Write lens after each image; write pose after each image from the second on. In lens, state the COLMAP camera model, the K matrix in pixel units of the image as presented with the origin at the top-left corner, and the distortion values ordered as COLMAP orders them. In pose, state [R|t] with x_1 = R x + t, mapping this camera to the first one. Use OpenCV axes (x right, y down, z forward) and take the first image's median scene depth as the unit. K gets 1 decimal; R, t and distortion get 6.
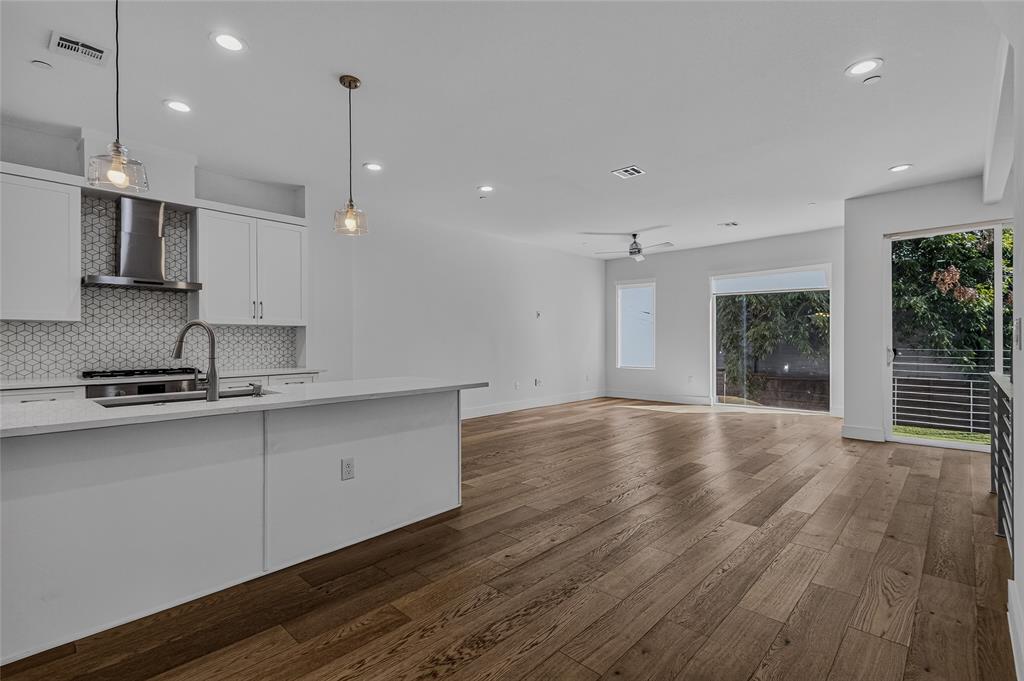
lens RADIAL K [[472.3, 0, 518.7], [0, 472.3, 336.7], [0, 0, 1]] dist [0.010891, -0.001779]
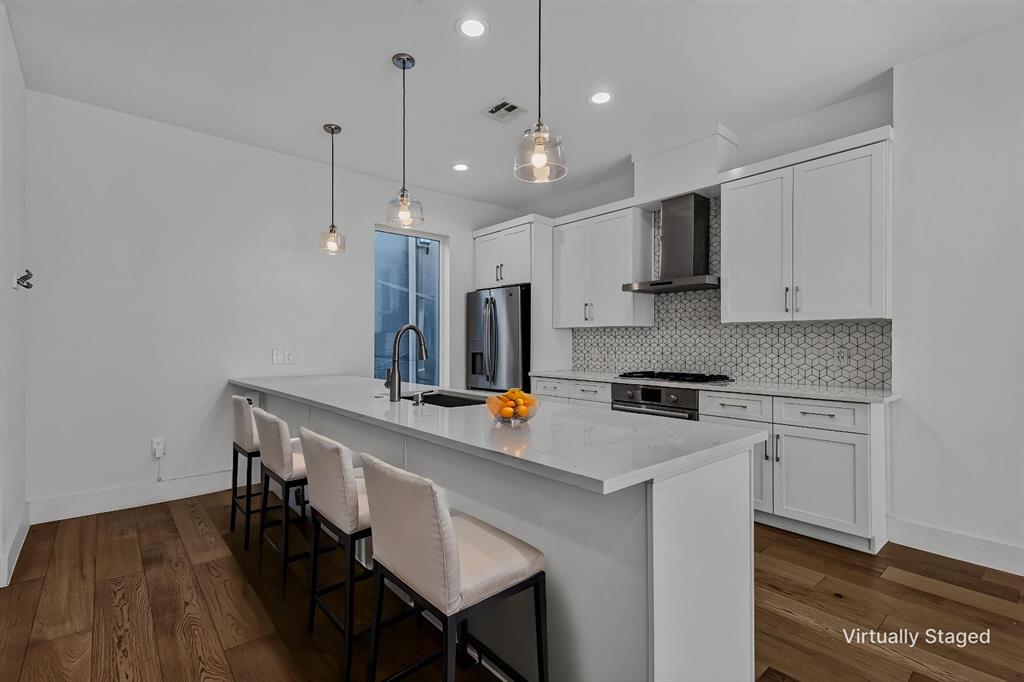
lens RADIAL K [[472.3, 0, 505.5], [0, 472.3, 341.3], [0, 0, 1]] dist [0.010891, -0.001779]
pose [[-0.121440, 0.000563, -0.992599, 0.200072], [0.004647, 0.999989, -0.000002, 0.002687], [0.992588, -0.004613, -0.121441, 0.761622]]
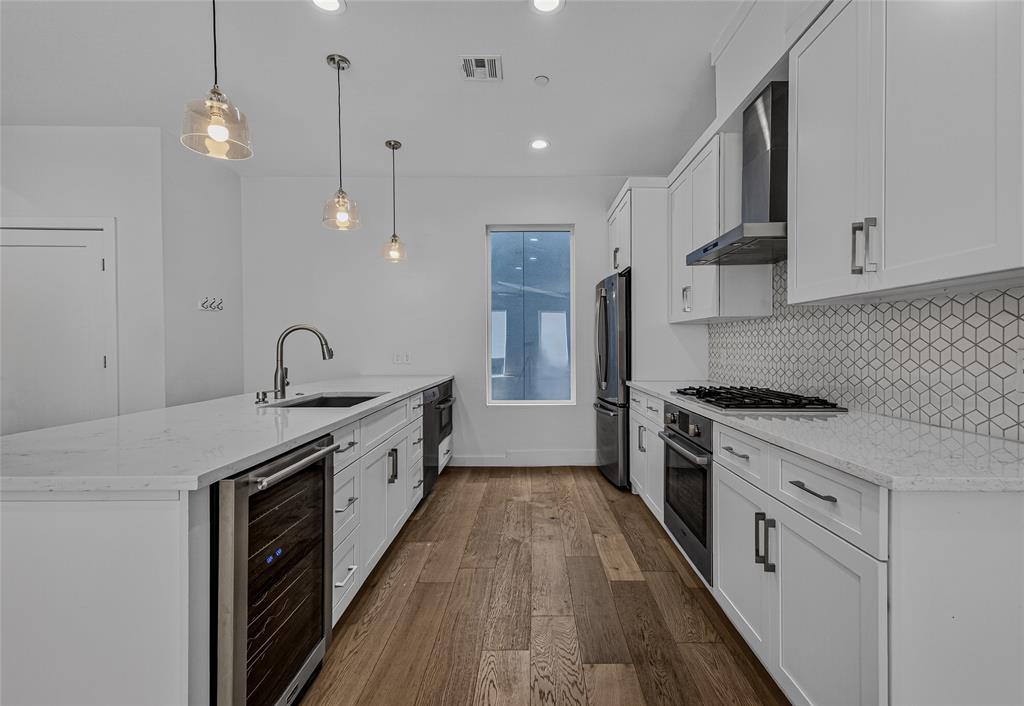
lens RADIAL K [[484.9, 0, 517.4], [0, 484.9, 351.7], [0, 0, 1]] dist [0.029015, 0.000548]
pose [[-0.743376, 0.013493, -0.668738, -0.172070], [0.009070, 0.999908, 0.010092, 0.011404], [0.668812, 0.001437, -0.743430, 1.238086]]
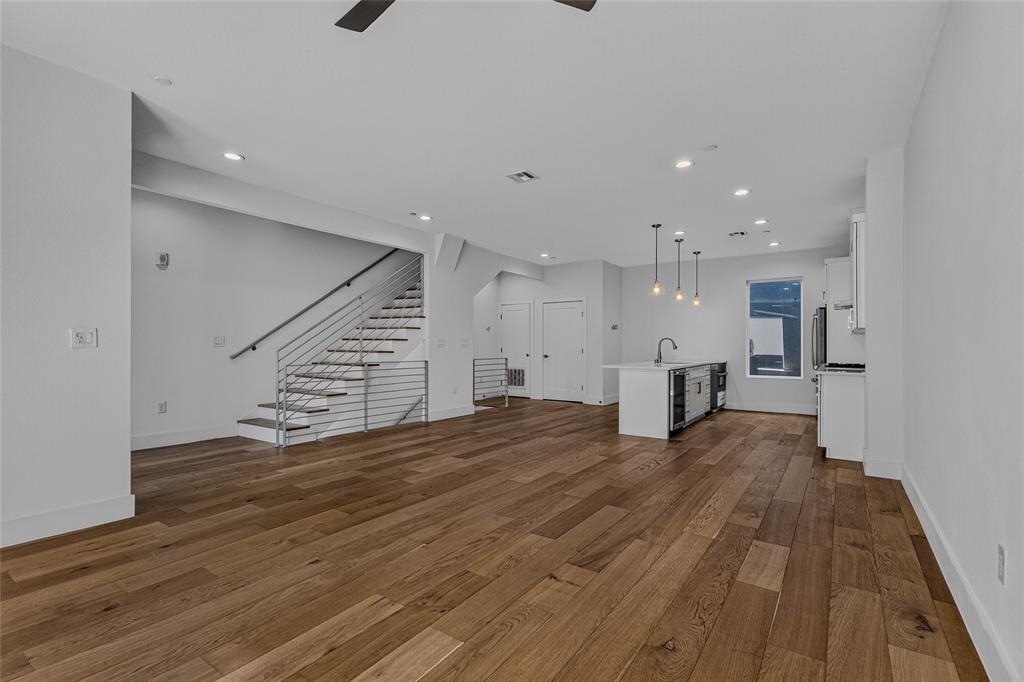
lens RADIAL K [[472.3, 0, 503.9], [0, 472.3, 349.9], [0, 0, 1]] dist [0.010891, -0.001779]
pose [[-0.990262, -0.001963, -0.139200, 0.460823], [-0.002220, 0.999996, 0.001691, 0.026184], [0.139196, 0.001983, -0.990263, 2.248392]]
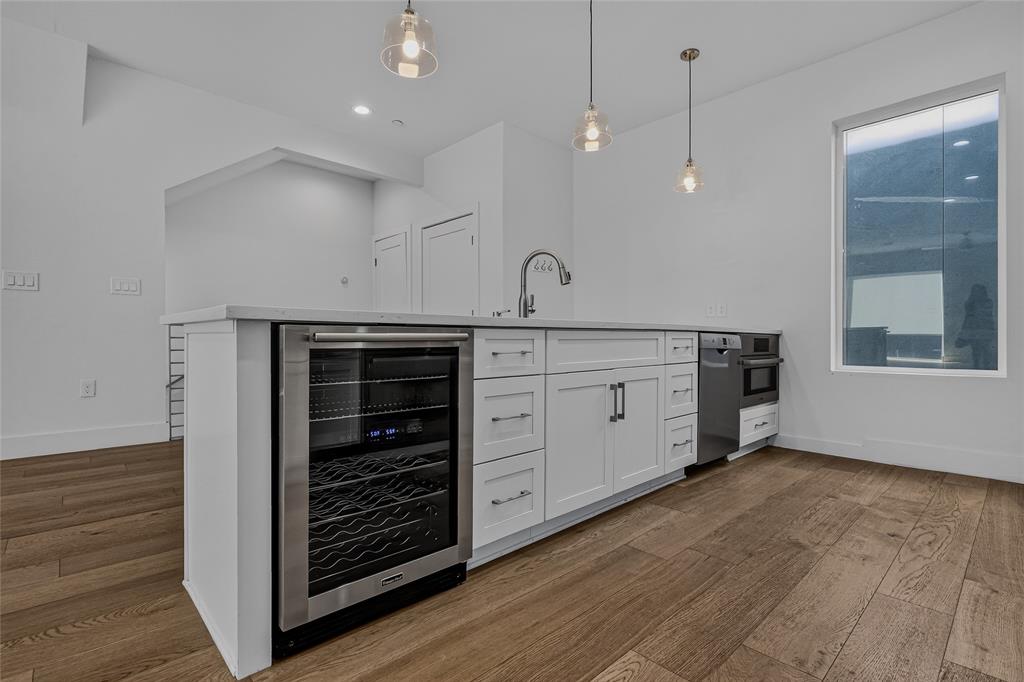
lens RADIAL K [[472.3, 0, 512.8], [0, 472.3, 338.6], [0, 0, 1]] dist [0.010891, -0.001779]
pose [[-0.998057, -0.001404, 0.062288, -0.389366], [-0.001559, 0.999996, -0.002433, 0.096103], [-0.062284, -0.002525, -0.998055, 1.183750]]
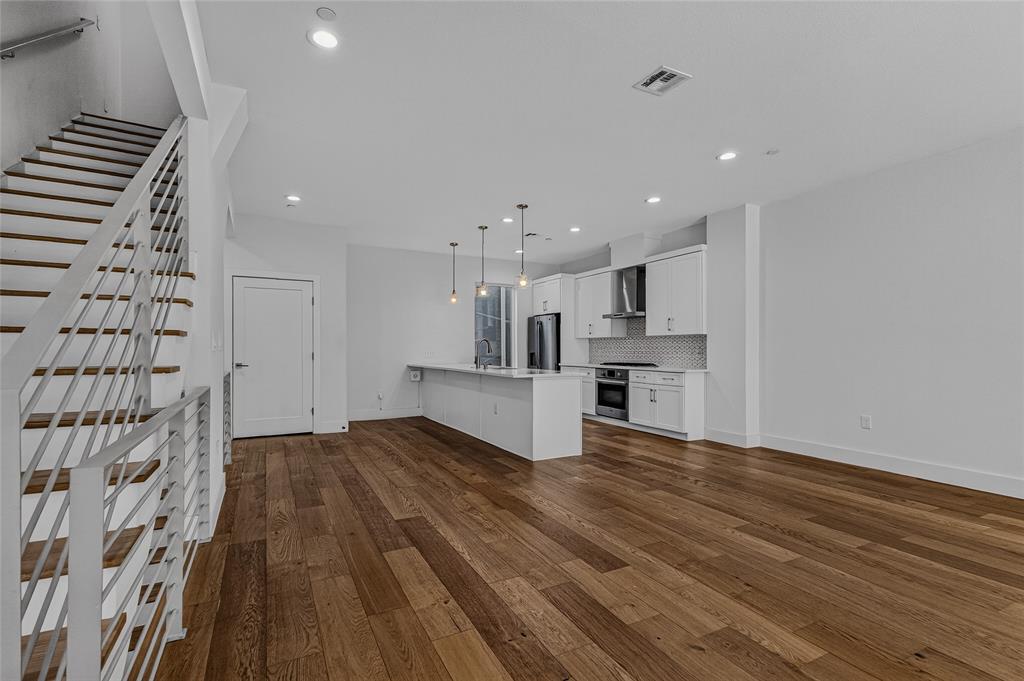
lens RADIAL K [[472.3, 0, 506.9], [0, 472.3, 344.6], [0, 0, 1]] dist [0.010891, -0.001779]
pose [[-0.339396, -0.003144, -0.940638, 1.030012], [0.008627, 0.999942, -0.006455, 0.008725], [0.940604, -0.010306, -0.339349, 1.155147]]
